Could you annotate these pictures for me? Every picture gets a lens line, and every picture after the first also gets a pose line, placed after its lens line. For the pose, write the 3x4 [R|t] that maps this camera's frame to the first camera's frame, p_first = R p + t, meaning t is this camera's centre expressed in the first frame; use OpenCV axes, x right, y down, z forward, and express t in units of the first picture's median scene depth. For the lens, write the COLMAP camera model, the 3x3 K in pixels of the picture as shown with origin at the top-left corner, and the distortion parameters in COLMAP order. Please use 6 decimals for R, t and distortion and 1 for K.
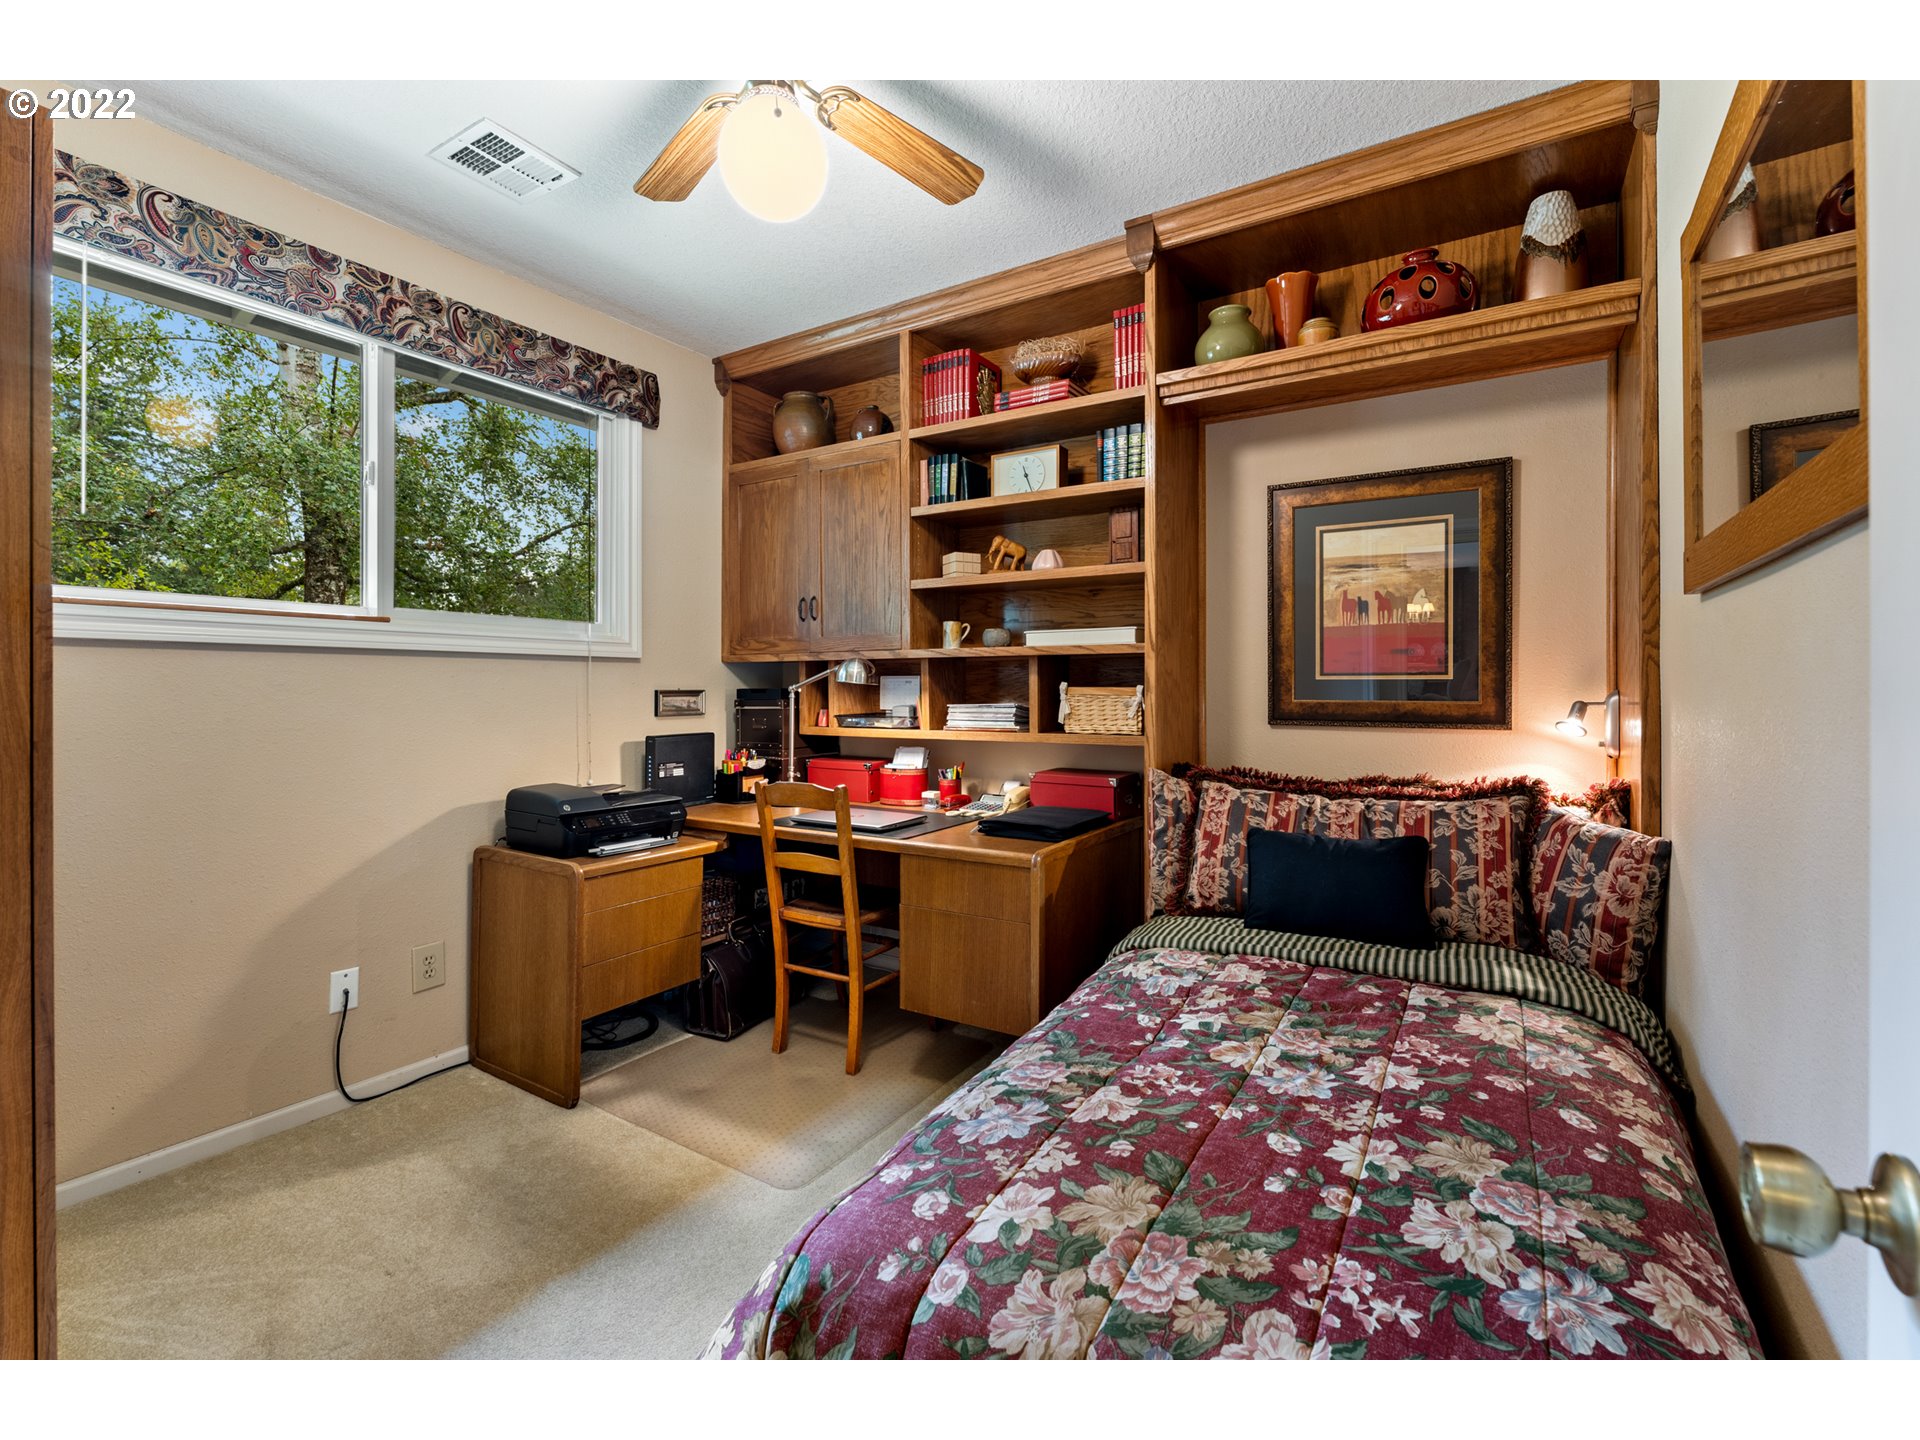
lens RADIAL K [[847.9, 0, 975.7], [0, 847.9, 691.6], [0, 0, 1]] dist [-0.001850, -0.000196]
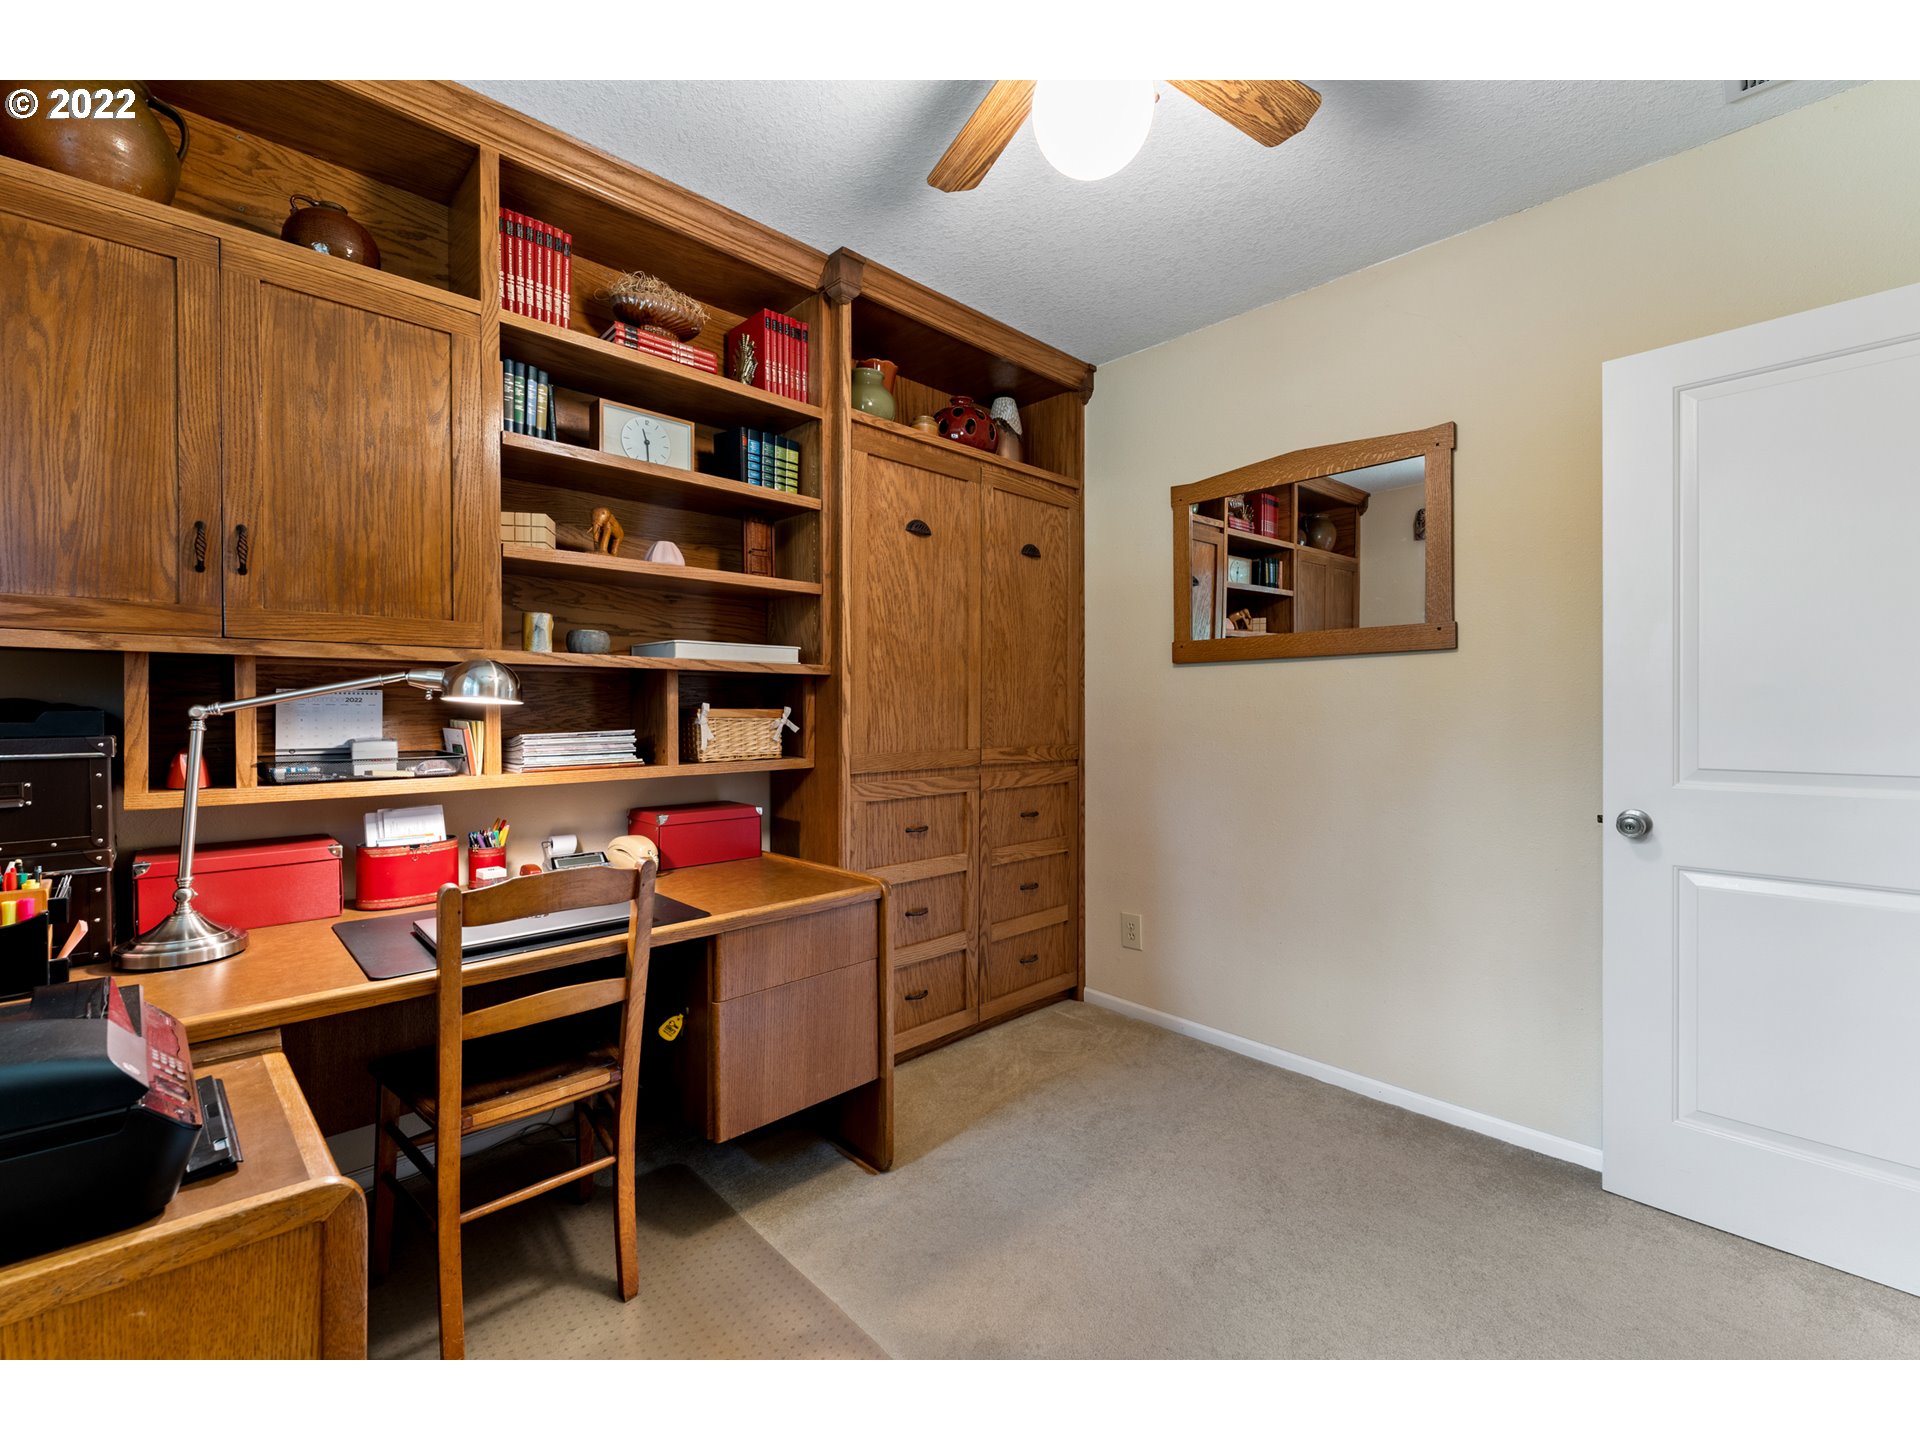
lens RADIAL K [[821.2, 0, 961.4], [0, 821.2, 707.7], [0, 0, 1]] dist [0.000033, 0.000021]
pose [[0.259461, 0.000641, 0.965753, -0.632830], [0.000614, 0.999999, -0.000829, -0.005145], [-0.965753, 0.000808, 0.259460, 0.533993]]
